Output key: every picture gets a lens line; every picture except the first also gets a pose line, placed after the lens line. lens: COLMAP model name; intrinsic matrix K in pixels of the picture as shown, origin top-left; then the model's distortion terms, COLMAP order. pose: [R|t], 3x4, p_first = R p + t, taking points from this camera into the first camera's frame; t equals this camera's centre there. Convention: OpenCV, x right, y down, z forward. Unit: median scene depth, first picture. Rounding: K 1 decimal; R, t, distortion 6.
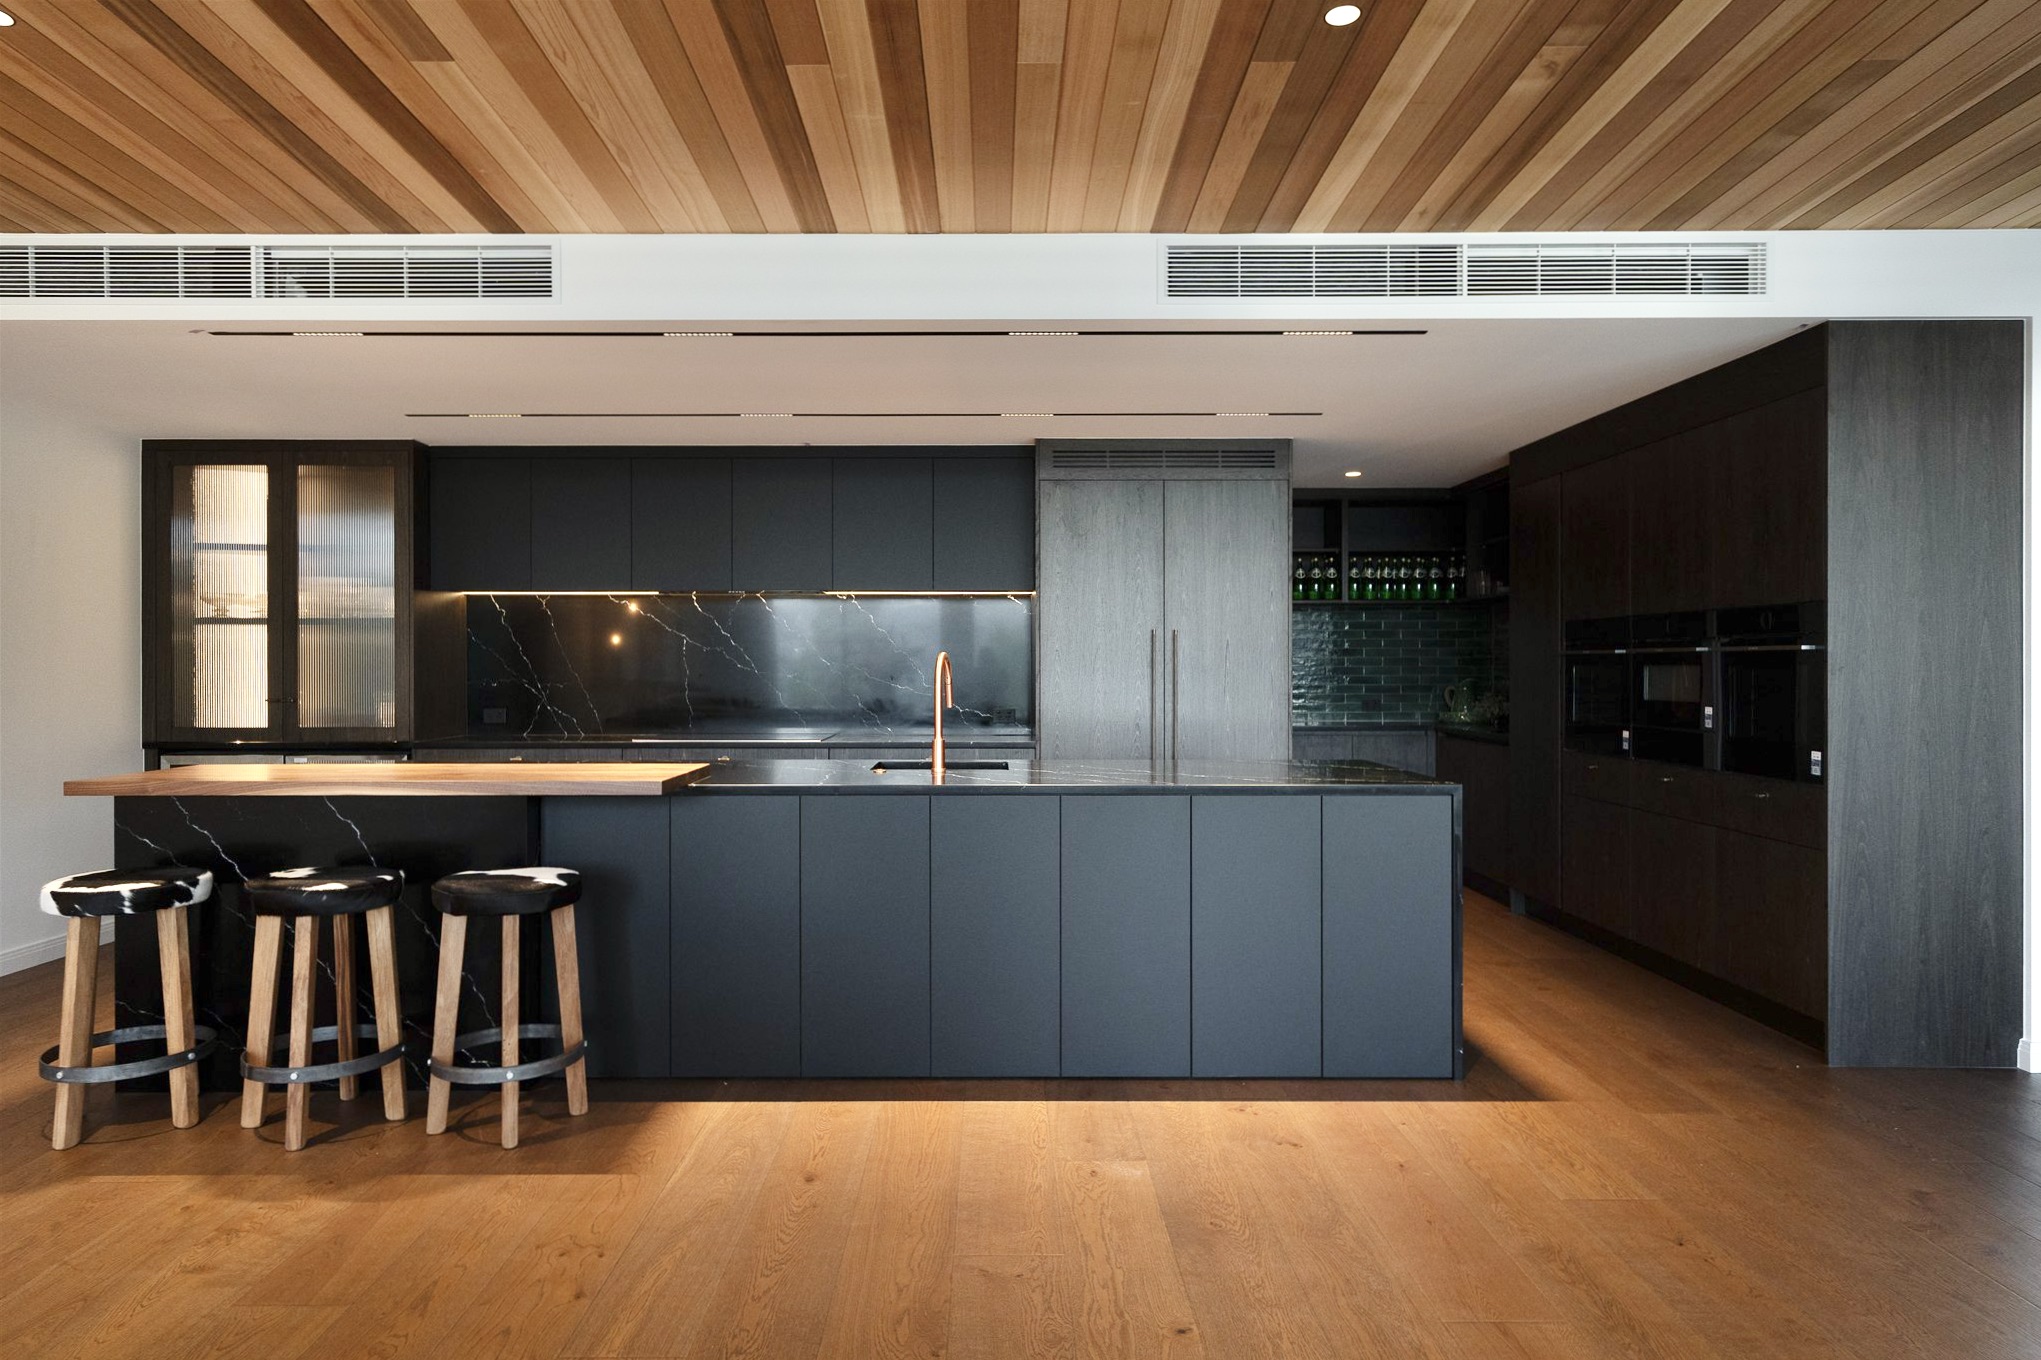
lens RADIAL K [[1240.7, 0, 1003.4], [0, 1240.7, 673.3], [0, 0, 1]] dist [0.005250, 0.001709]
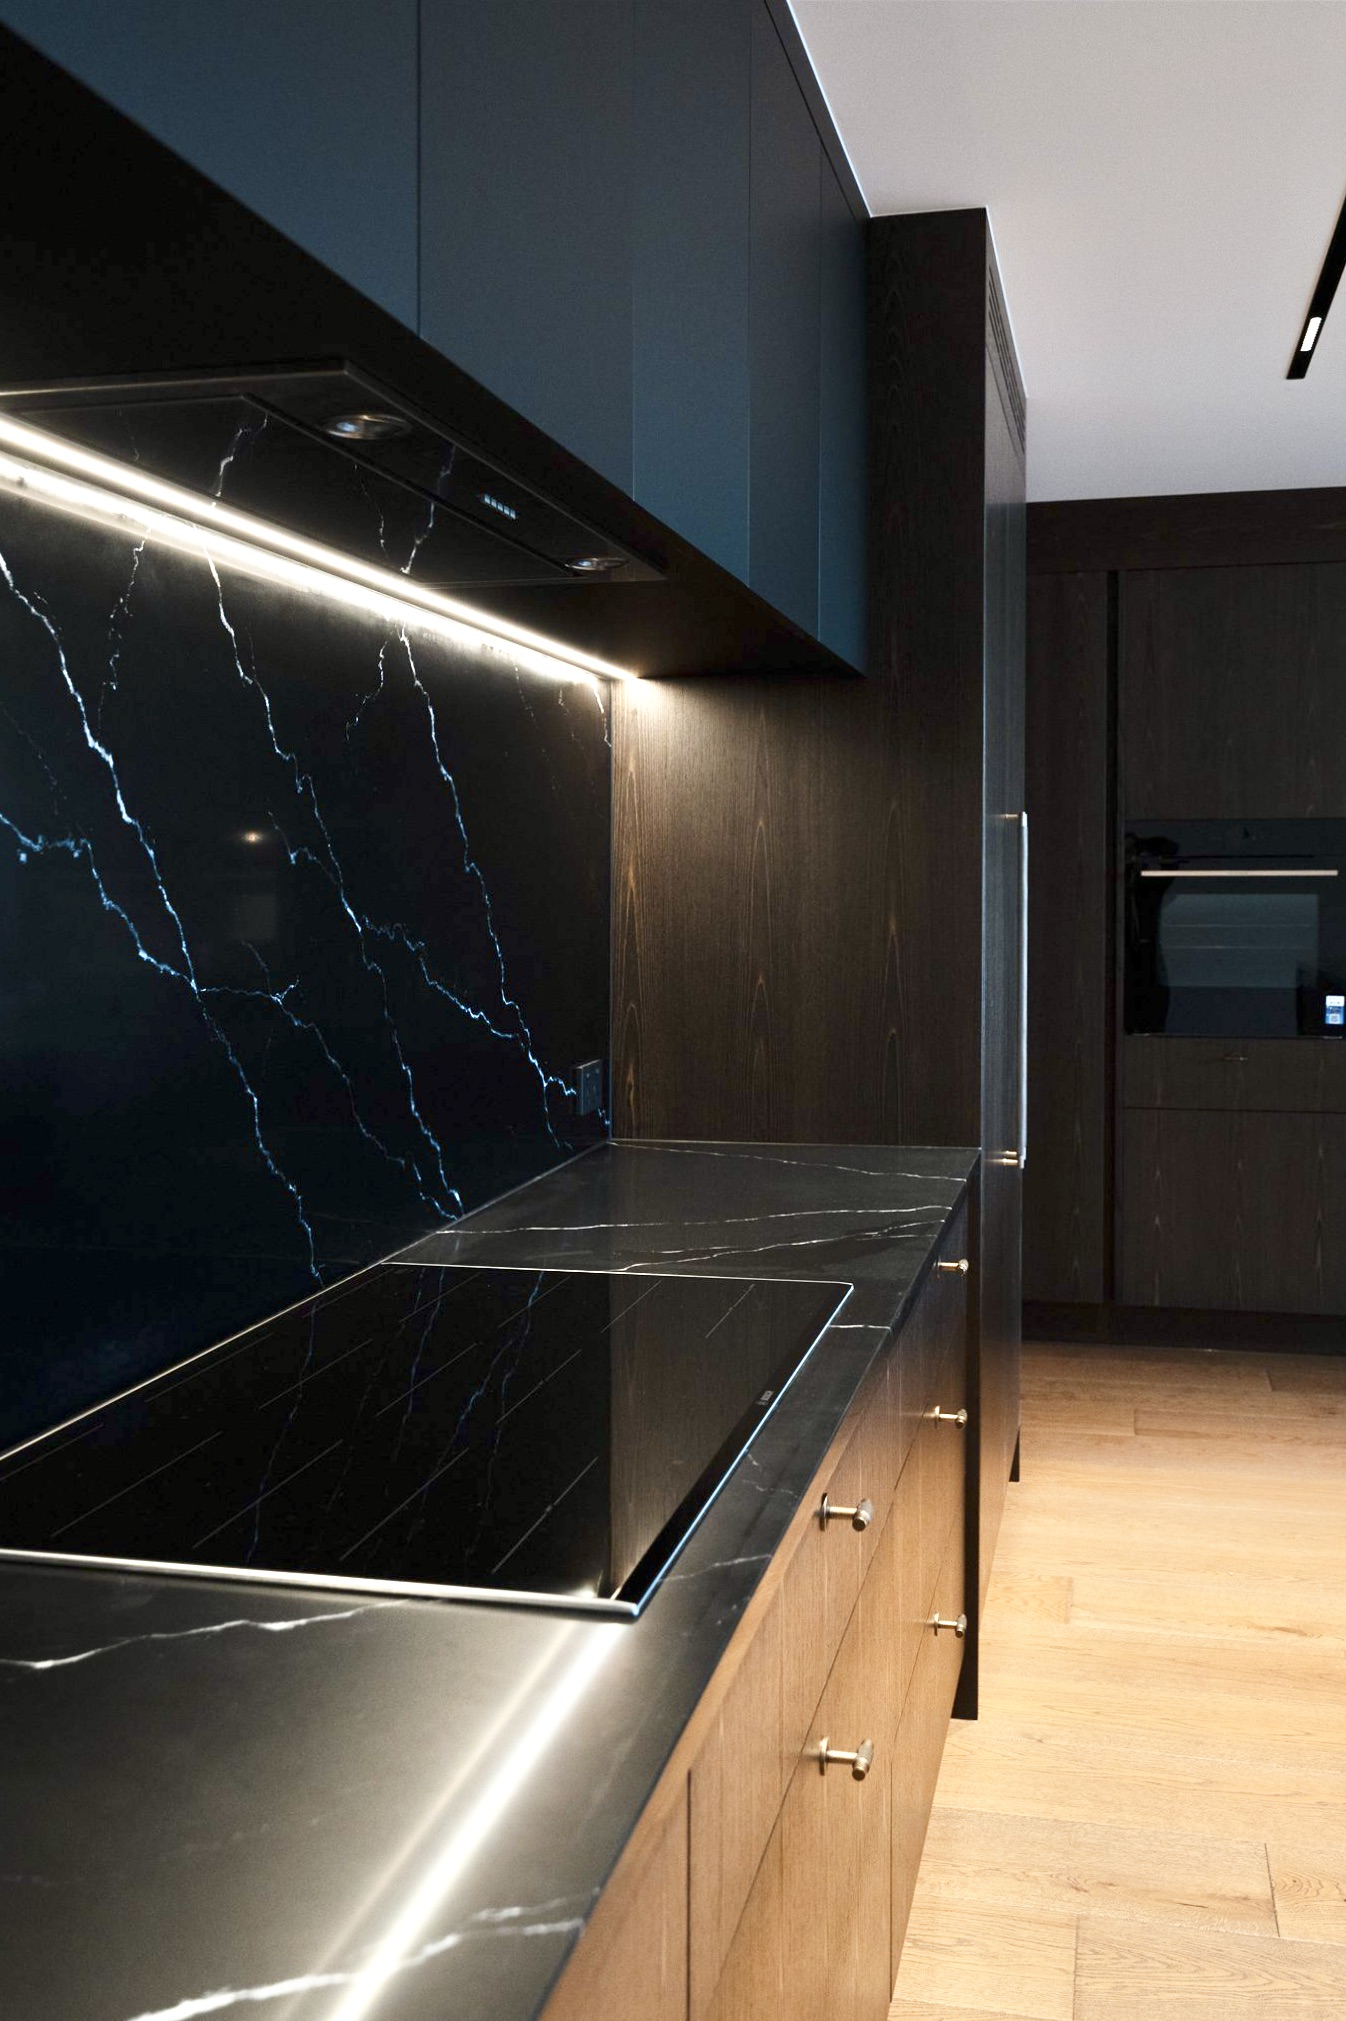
lens RADIAL K [[1929.2, 0, 668.2], [0, 1929.2, 921.8], [0, 0, 1]] dist [-0.004544, -0.000452]
pose [[0.230992, -0.025710, 0.972616, -0.558160], [0.010329, 0.999659, 0.023971, -0.020022], [-0.972901, 0.004509, 0.231179, 1.113192]]
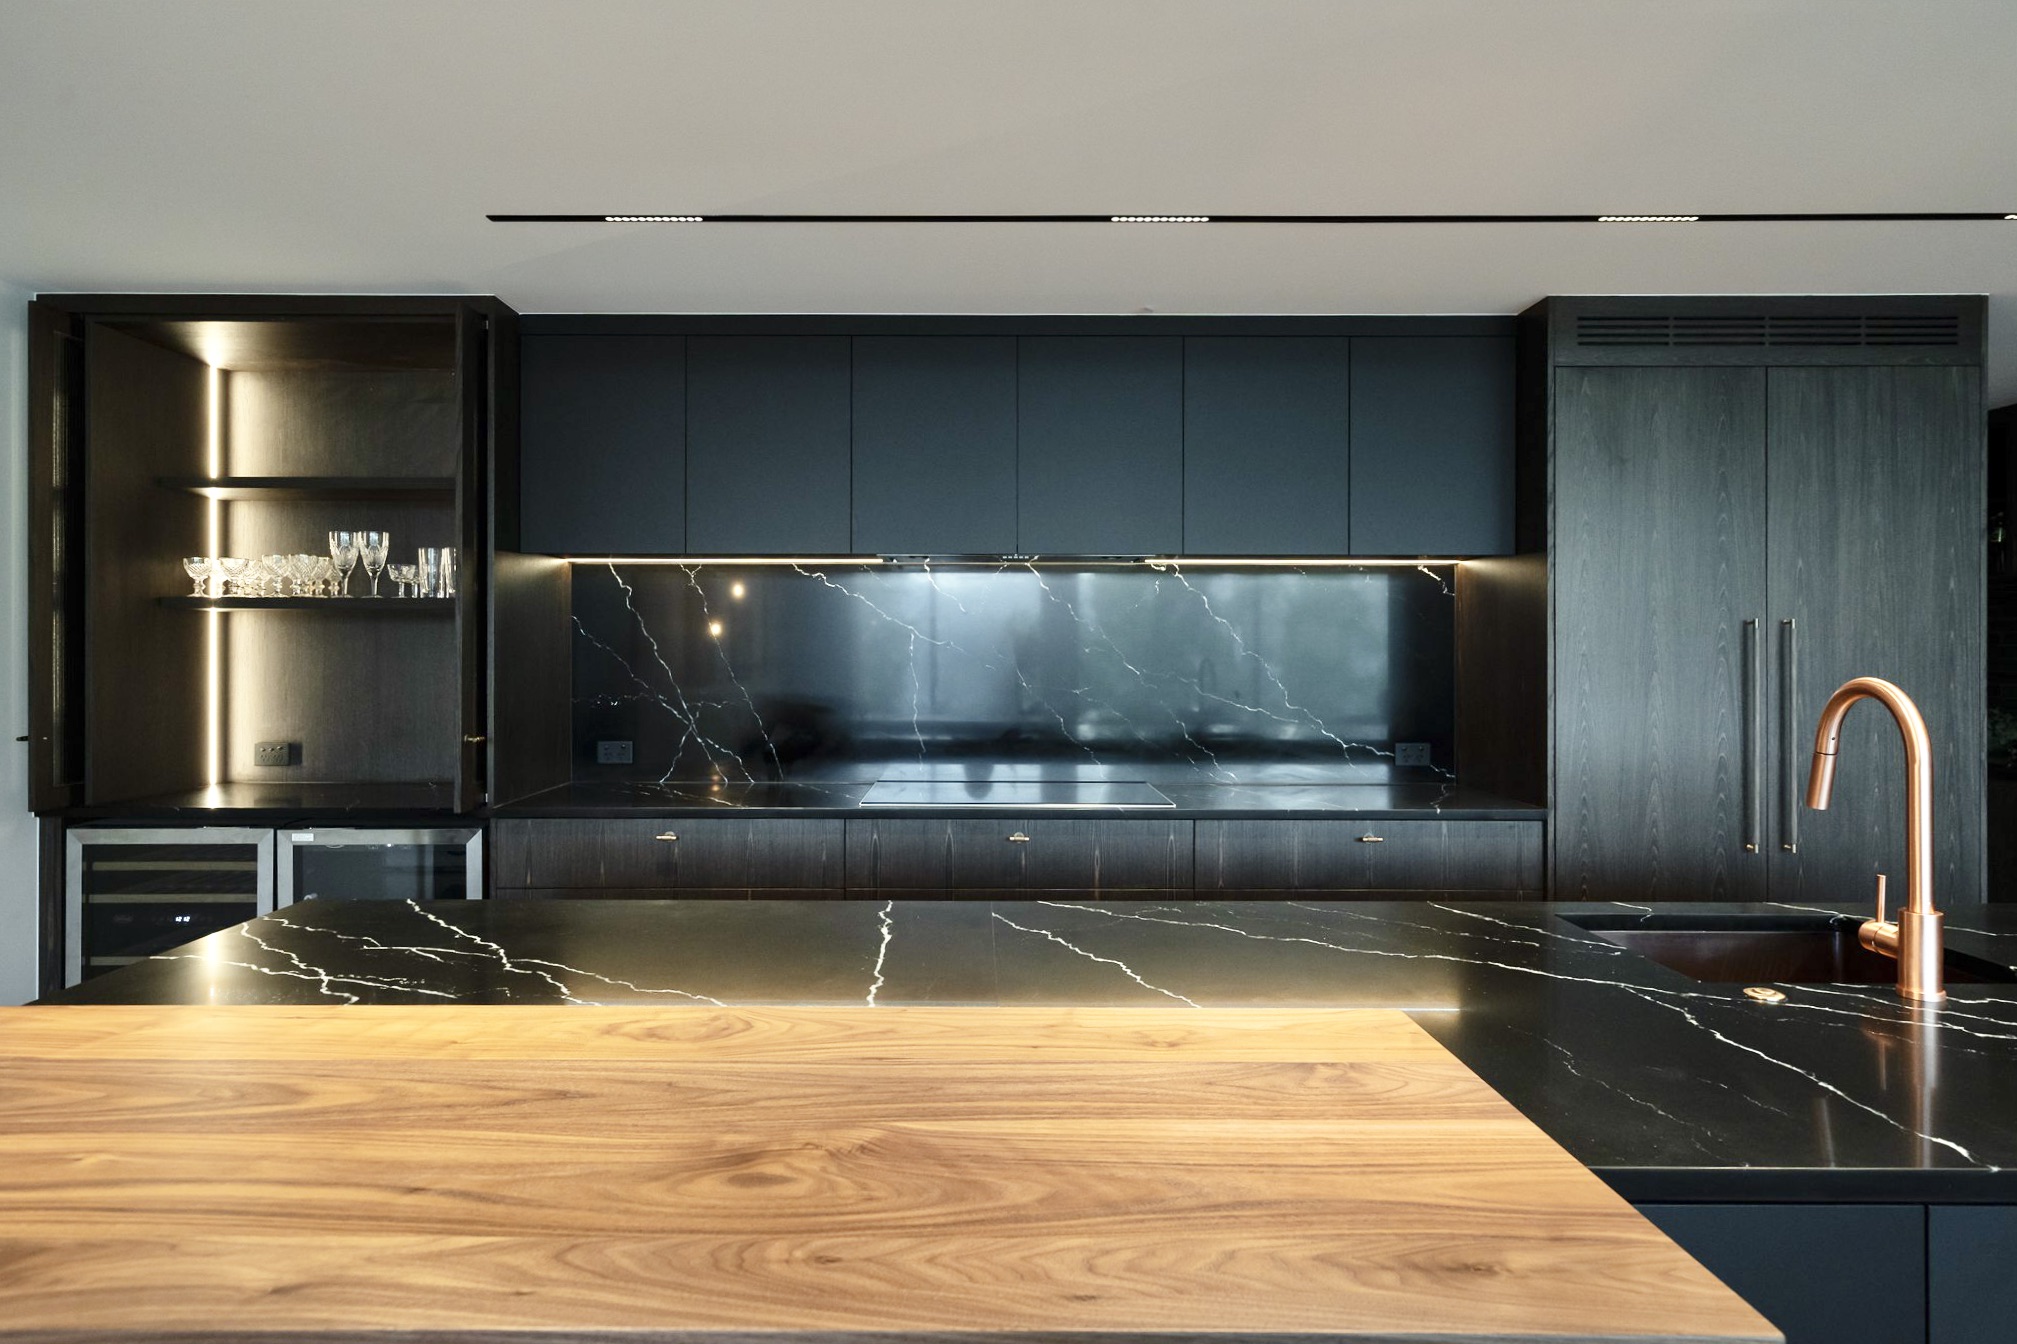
lens RADIAL K [[1099.4, 0, 978.9], [0, 1099.4, 649.9], [0, 0, 1]] dist [0.004997, 0.001664]
pose [[0.999997, 0.002229, -0.001006, -0.281659], [-0.002236, 0.999973, -0.006963, -0.019247], [0.000991, 0.006965, 0.999975, 0.550414]]
